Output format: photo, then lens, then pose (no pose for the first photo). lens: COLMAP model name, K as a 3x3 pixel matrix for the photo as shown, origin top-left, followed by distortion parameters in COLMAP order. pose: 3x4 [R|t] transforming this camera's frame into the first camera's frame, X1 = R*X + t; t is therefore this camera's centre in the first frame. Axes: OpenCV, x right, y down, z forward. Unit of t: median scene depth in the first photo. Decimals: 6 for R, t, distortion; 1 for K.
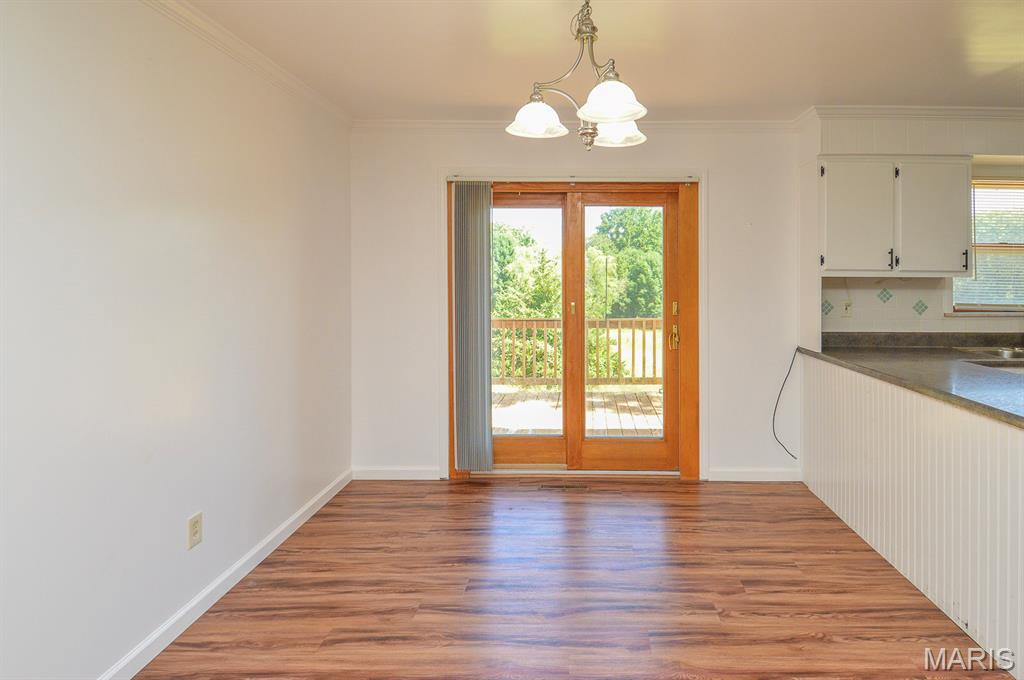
lens RADIAL K [[573.6, 0, 512.4], [0, 573.6, 287.5], [0, 0, 1]] dist [0.032532, -0.028917]
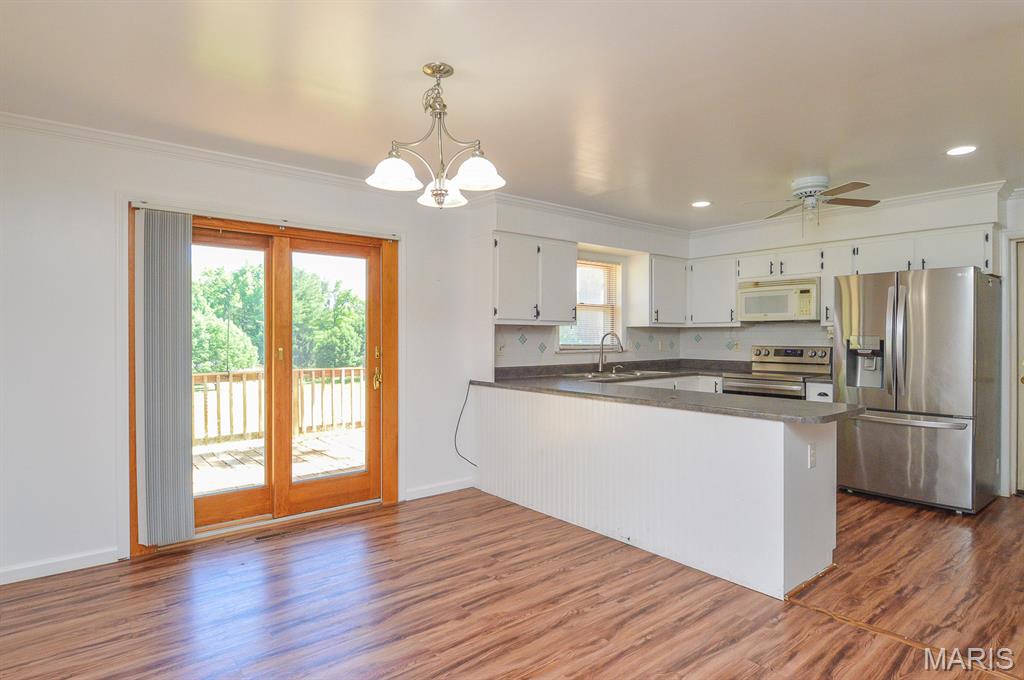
lens RADIAL K [[558.0, 0, 515.3], [0, 558.0, 345.3], [0, 0, 1]] dist [0.025367, -0.032902]
pose [[0.769831, -0.012969, 0.638116, -0.212188], [0.005539, 0.999892, 0.013639, 0.010687], [-0.638224, -0.006965, 0.769819, 0.001427]]
